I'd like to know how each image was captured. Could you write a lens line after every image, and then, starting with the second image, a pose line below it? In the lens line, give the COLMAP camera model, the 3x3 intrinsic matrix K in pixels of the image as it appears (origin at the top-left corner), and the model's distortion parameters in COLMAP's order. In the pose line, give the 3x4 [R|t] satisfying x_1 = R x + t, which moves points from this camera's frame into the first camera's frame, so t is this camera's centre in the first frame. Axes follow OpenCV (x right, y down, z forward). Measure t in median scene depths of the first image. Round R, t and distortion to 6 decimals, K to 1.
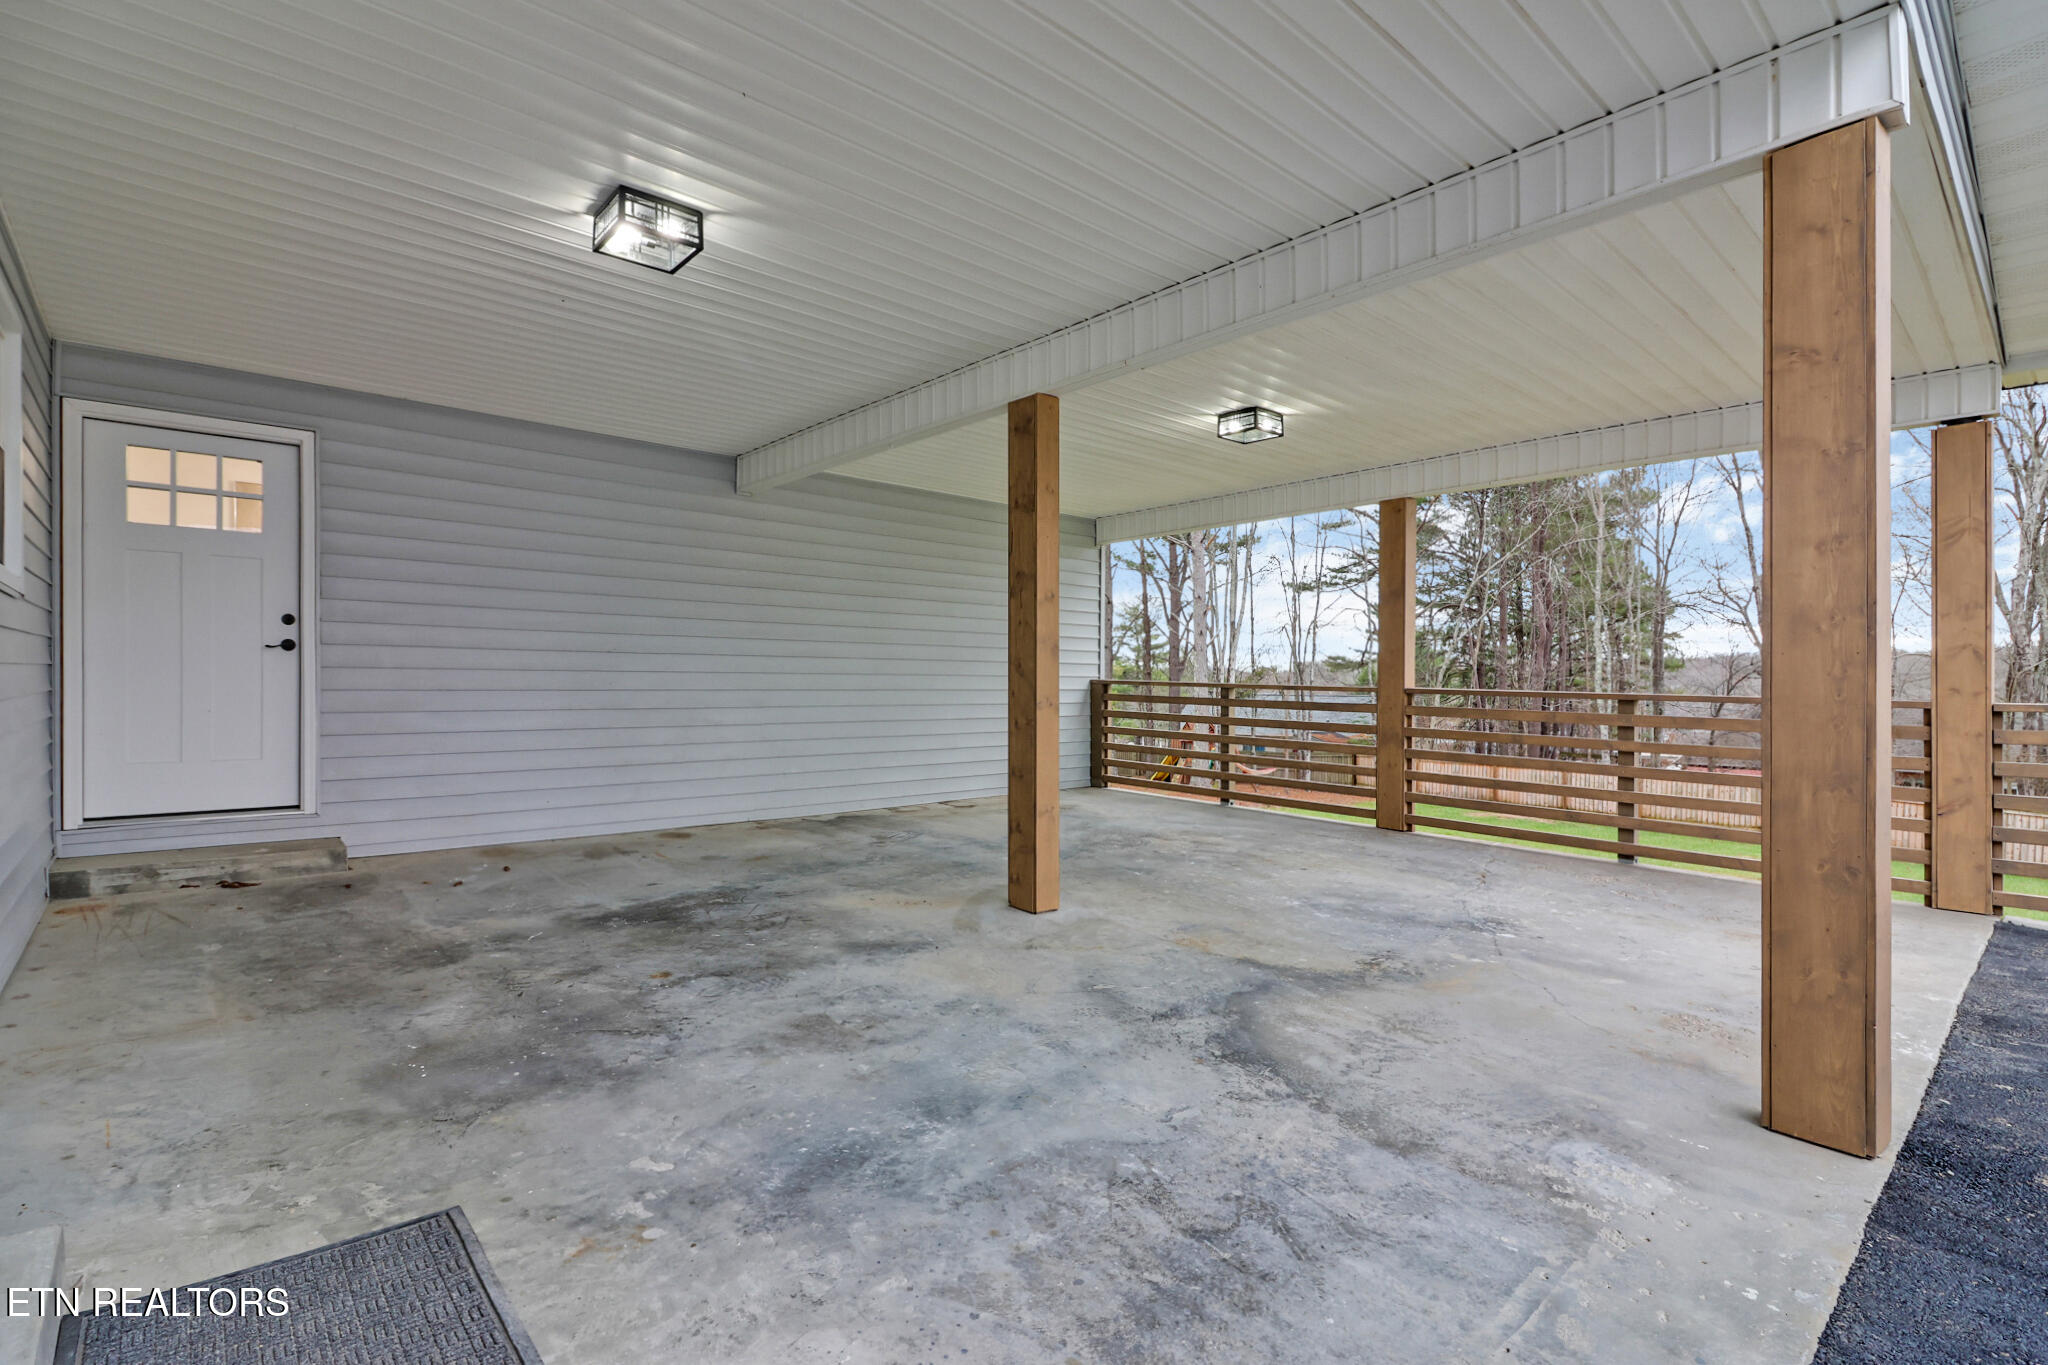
lens RADIAL K [[949.7, 0, 1018.3], [0, 949.7, 674.6], [0, 0, 1]] dist [-0.015947, -0.004153]
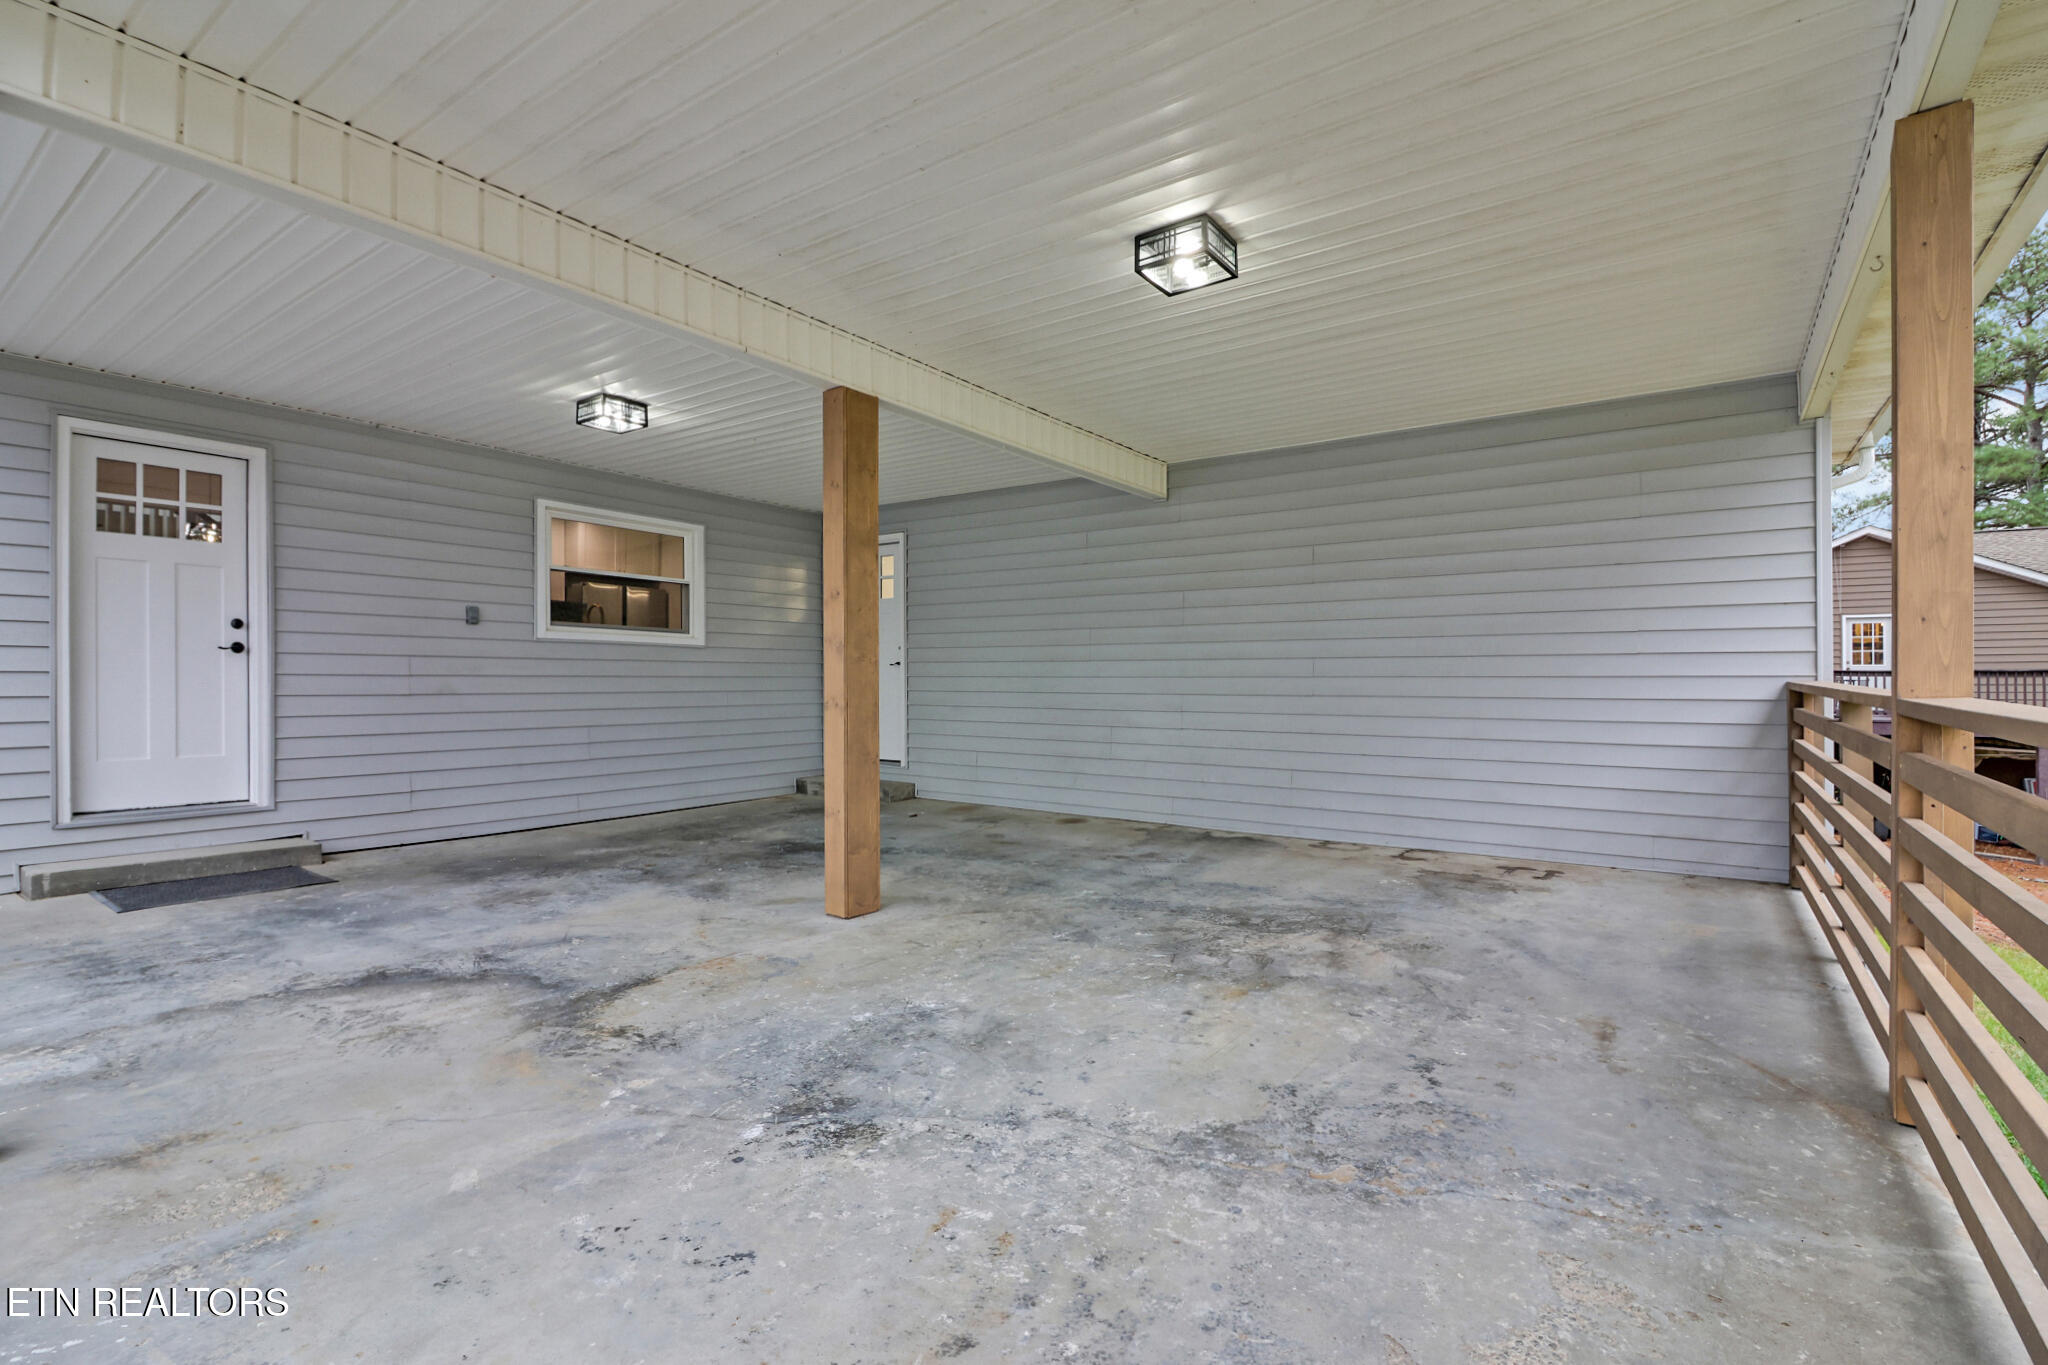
lens RADIAL K [[949.7, 0, 1029.7], [0, 949.7, 697.4], [0, 0, 1]] dist [-0.015947, -0.004153]
pose [[0.235607, 0.006956, -0.971824, 1.382213], [0.008503, 0.999921, 0.009218, 0.020498], [0.971811, -0.010435, 0.235529, 1.296298]]
